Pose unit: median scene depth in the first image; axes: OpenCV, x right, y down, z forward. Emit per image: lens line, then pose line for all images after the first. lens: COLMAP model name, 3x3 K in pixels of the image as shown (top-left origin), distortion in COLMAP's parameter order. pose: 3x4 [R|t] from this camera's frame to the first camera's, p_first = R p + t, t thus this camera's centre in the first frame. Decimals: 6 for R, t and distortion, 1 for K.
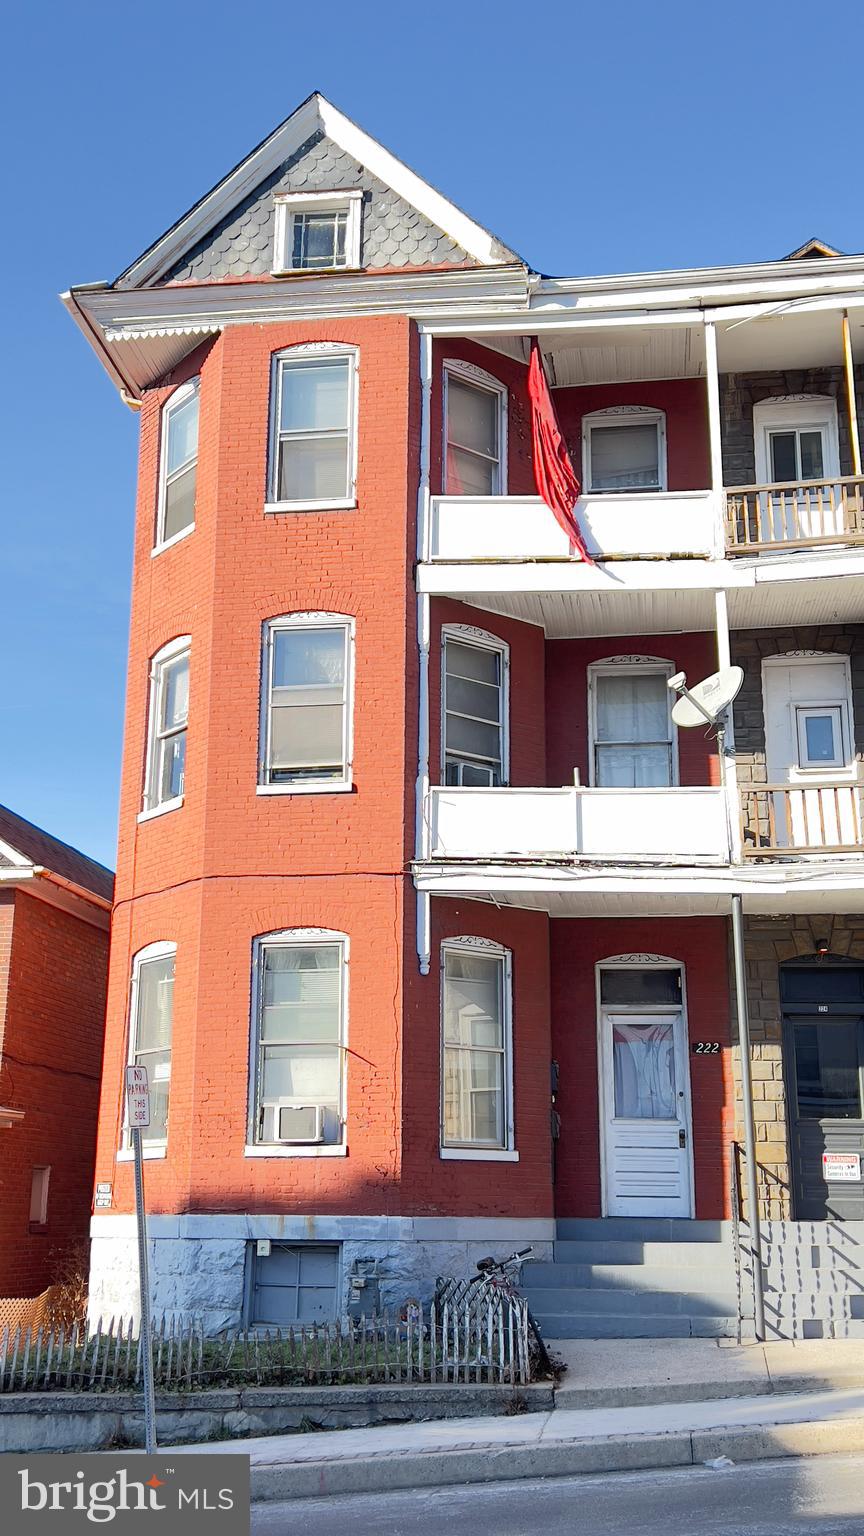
lens RADIAL K [[1610.9, 0, 417.3], [0, 1610.9, 759.0], [0, 0, 1]] dist [0.041497, 0.000000]
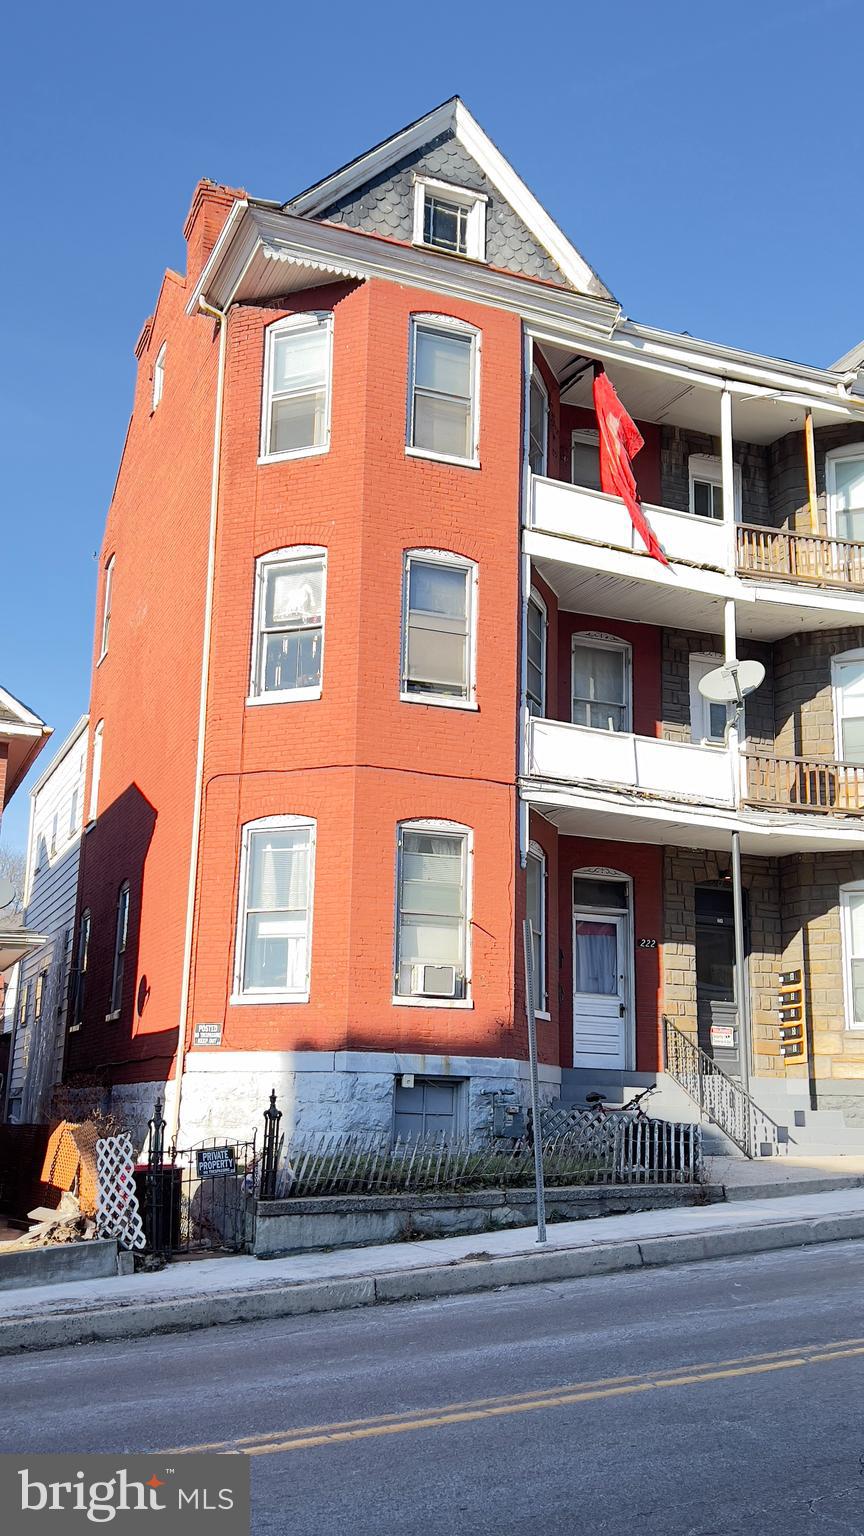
lens RADIAL K [[1425.8, 0, 411.2], [0, 1425.8, 784.0], [0, 0, 1]] dist [0.044651, 0.000000]
pose [[0.864129, 0.126436, 0.487129, -0.571060], [-0.153131, 0.988089, 0.015180, 0.063848], [-0.479408, -0.087712, 0.873198, 0.095081]]
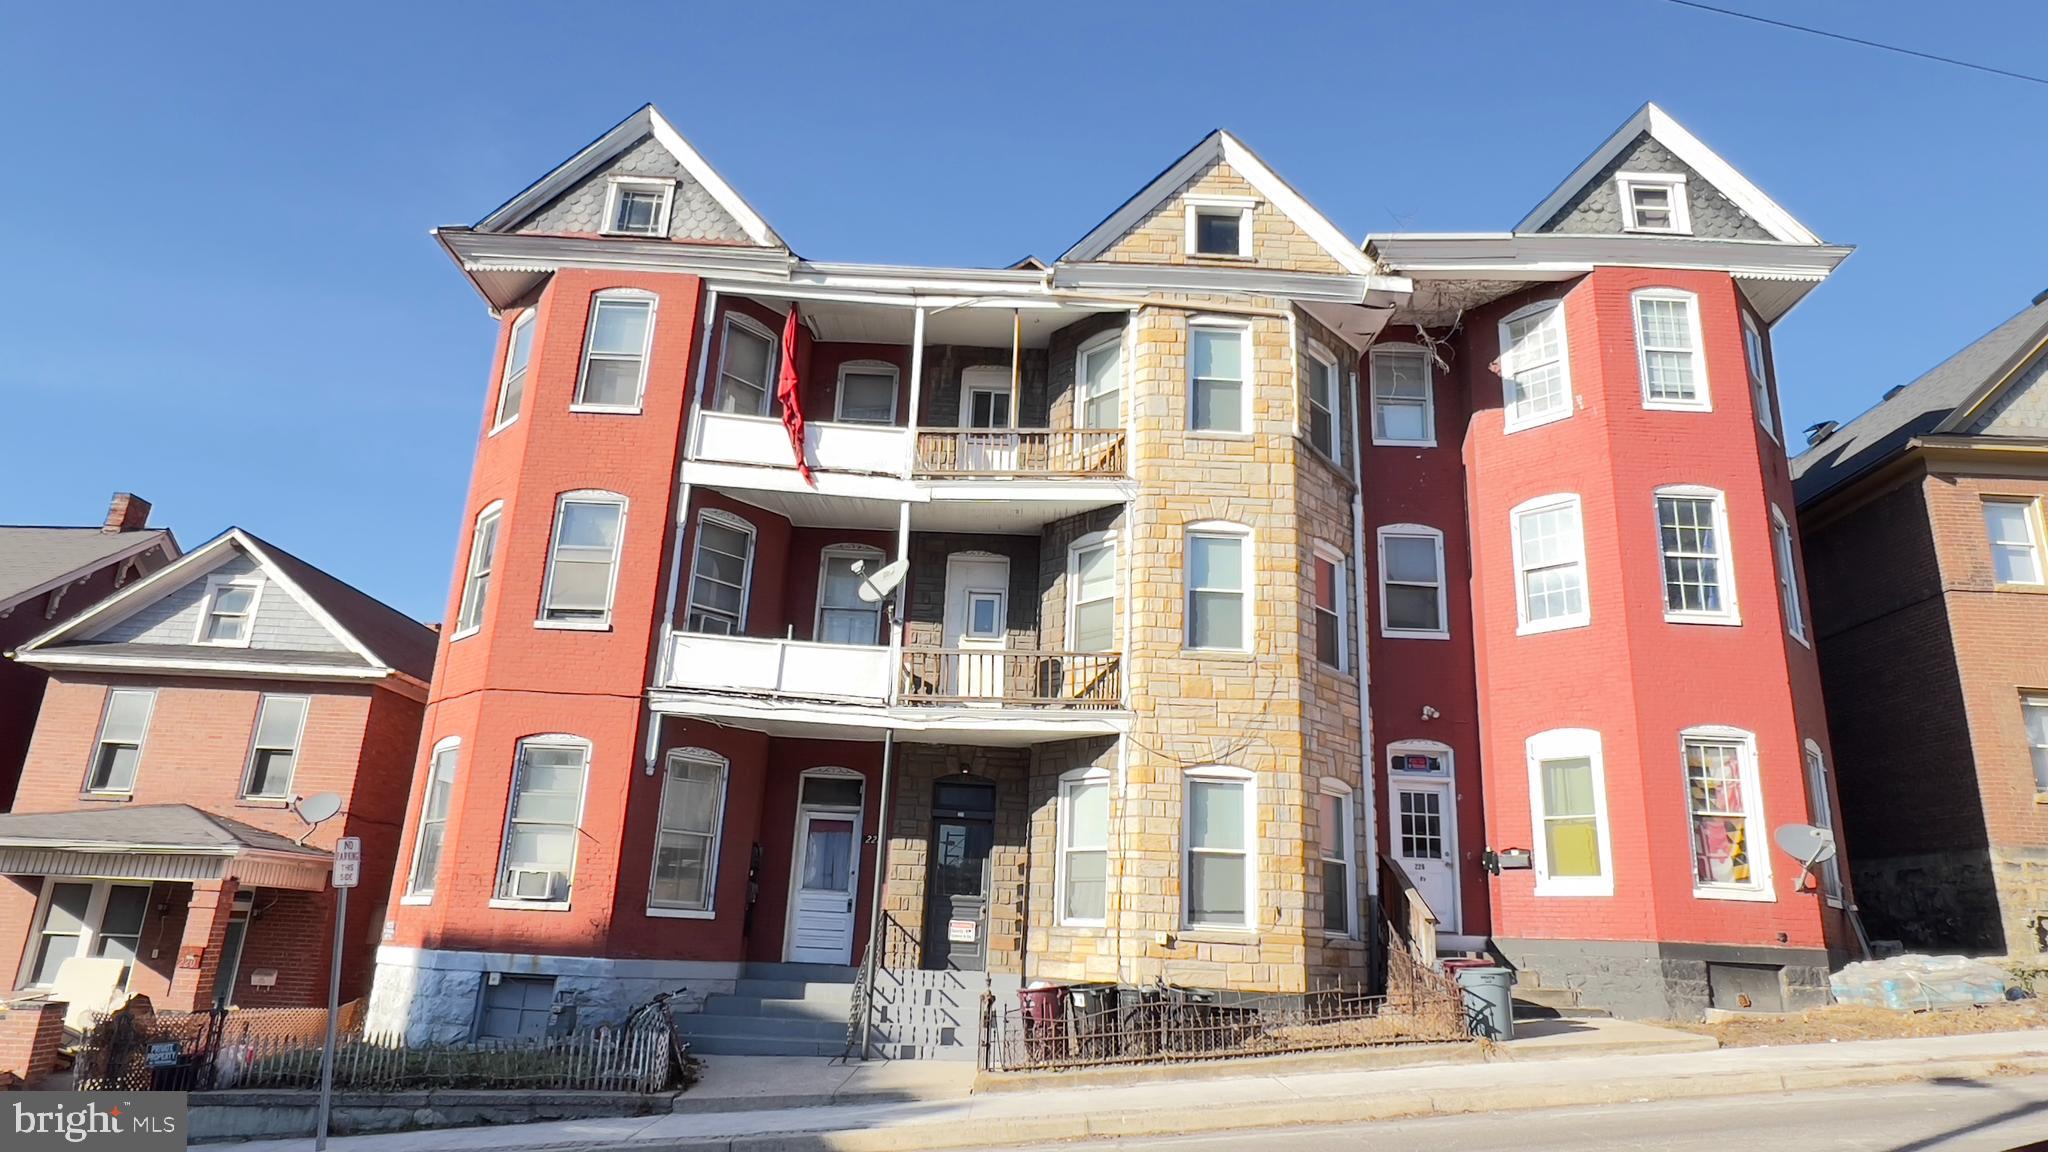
lens RADIAL K [[1174.9, 0, 1026.9], [0, 1174.9, 585.2], [0, 0, 1]] dist [-0.014863, 0.006366]
pose [[0.986969, 0.078550, 0.140436, 0.152696], [-0.076040, 0.996836, -0.023159, -0.019578], [-0.141810, 0.012178, 0.989819, 0.010425]]
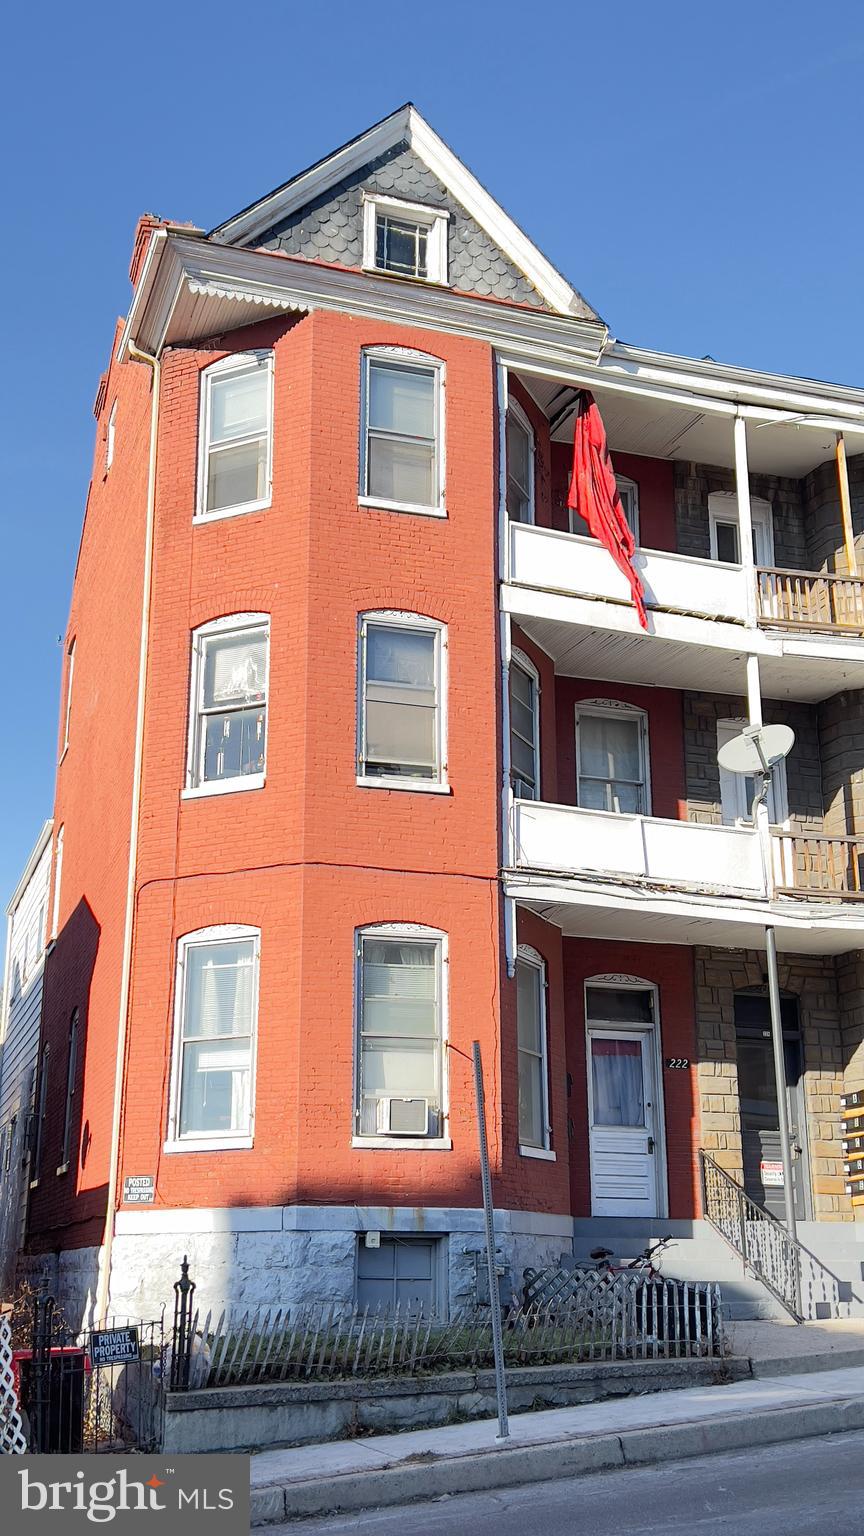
lens RADIAL K [[1610.9, 0, 424.2], [0, 1610.9, 780.9], [0, 0, 1]] dist [0.041497, 0.000000]
pose [[0.890902, 0.124482, 0.436805, -0.484718], [-0.116370, 0.992168, -0.045404, 0.058282], [-0.439035, -0.010380, 0.898410, 0.089816]]
